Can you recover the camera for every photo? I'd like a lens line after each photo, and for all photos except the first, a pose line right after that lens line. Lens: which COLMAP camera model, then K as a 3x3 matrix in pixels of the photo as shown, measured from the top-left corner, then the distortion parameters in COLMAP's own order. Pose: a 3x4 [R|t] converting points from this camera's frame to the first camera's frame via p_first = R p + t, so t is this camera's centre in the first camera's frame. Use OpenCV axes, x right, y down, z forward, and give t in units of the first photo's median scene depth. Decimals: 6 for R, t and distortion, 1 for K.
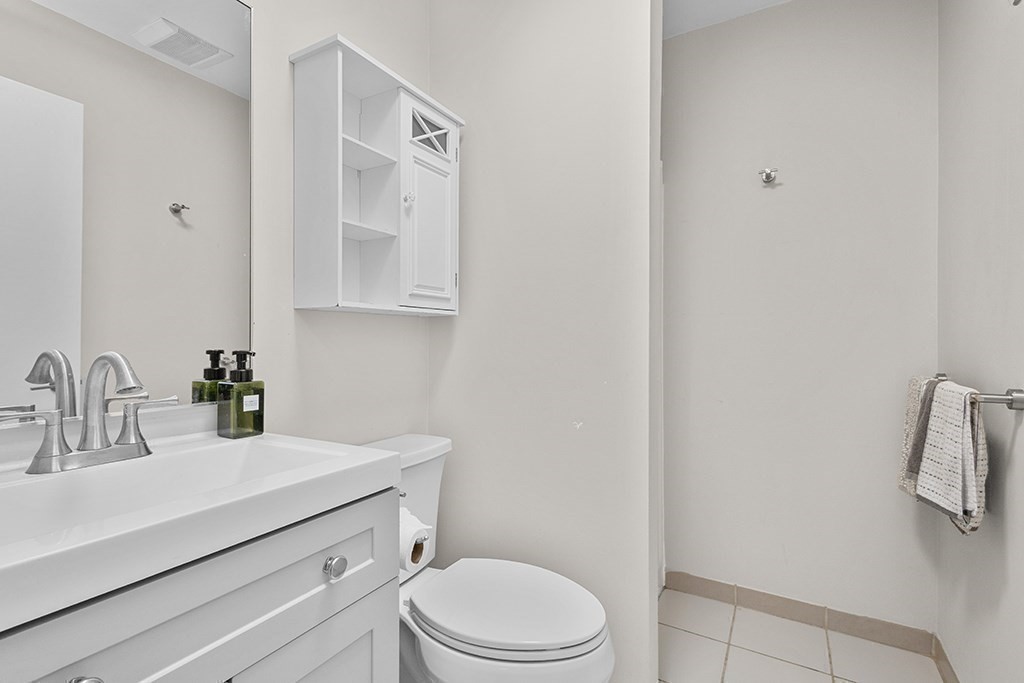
lens RADIAL K [[469.5, 0, 511.6], [0, 469.5, 338.5], [0, 0, 1]] dist [0.004875, 0.000501]
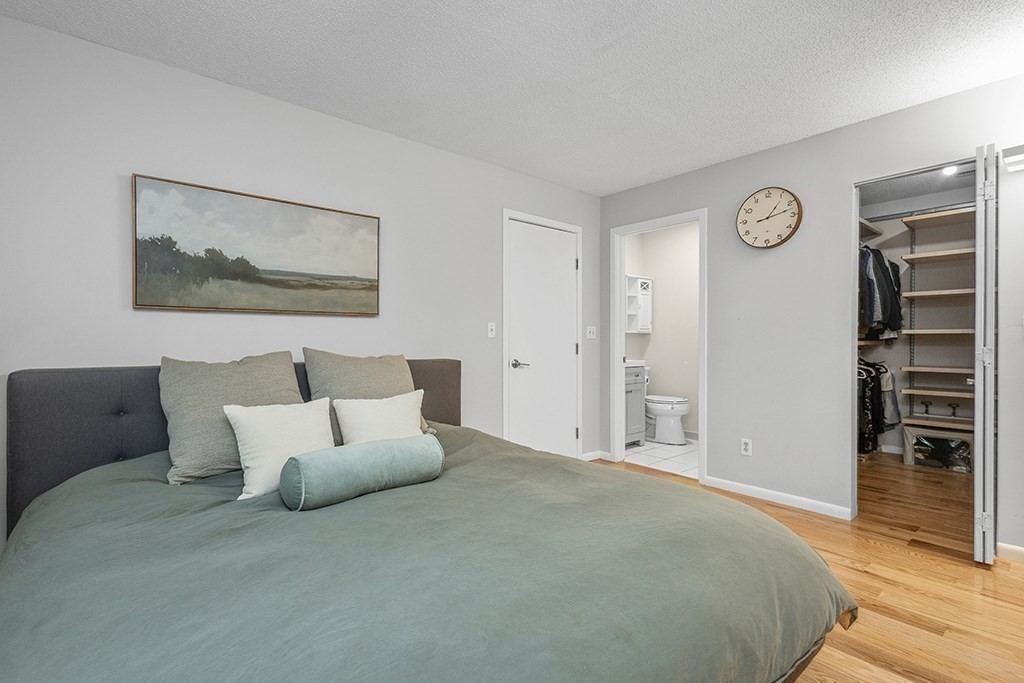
lens RADIAL K [[469.5, 0, 514.6], [0, 469.5, 340.1], [0, 0, 1]] dist [0.004875, 0.000501]
pose [[0.936228, 0.008234, -0.351296, 0.183504], [-0.007660, 0.999966, 0.003025, 0.005629], [0.351308, -0.000141, 0.936260, -2.963762]]
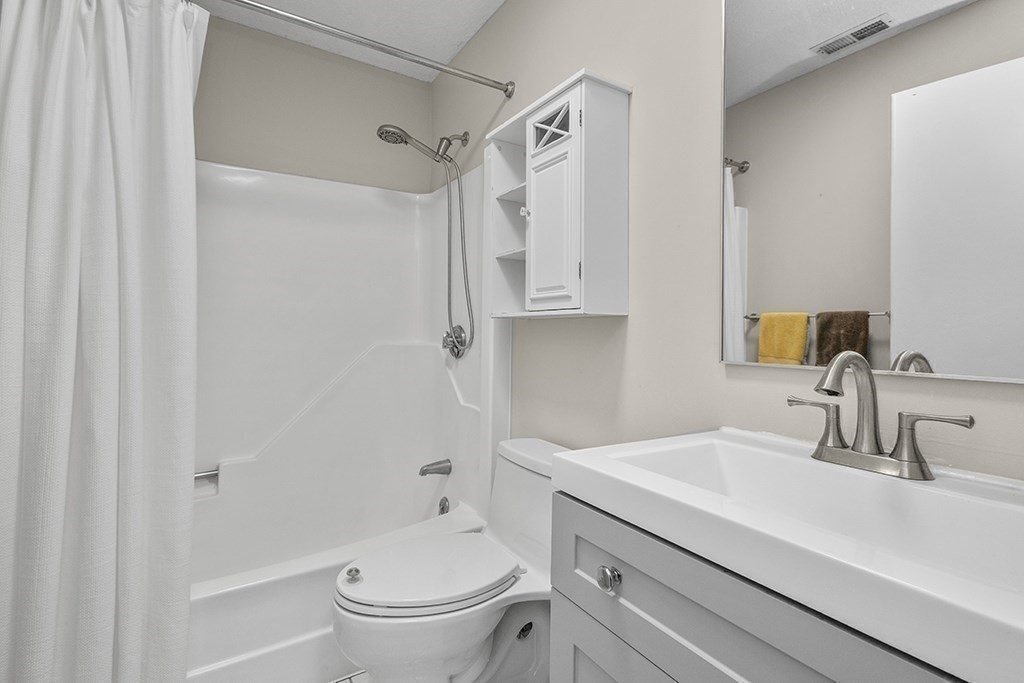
lens RADIAL K [[469.5, 0, 510.4], [0, 469.5, 336.6], [0, 0, 1]] dist [0.004875, 0.000501]
pose [[-0.447951, -0.008033, -0.894022, 0.717053], [-0.025539, 0.999667, 0.003814, -0.012362], [0.893693, 0.024541, -0.448007, 1.362951]]
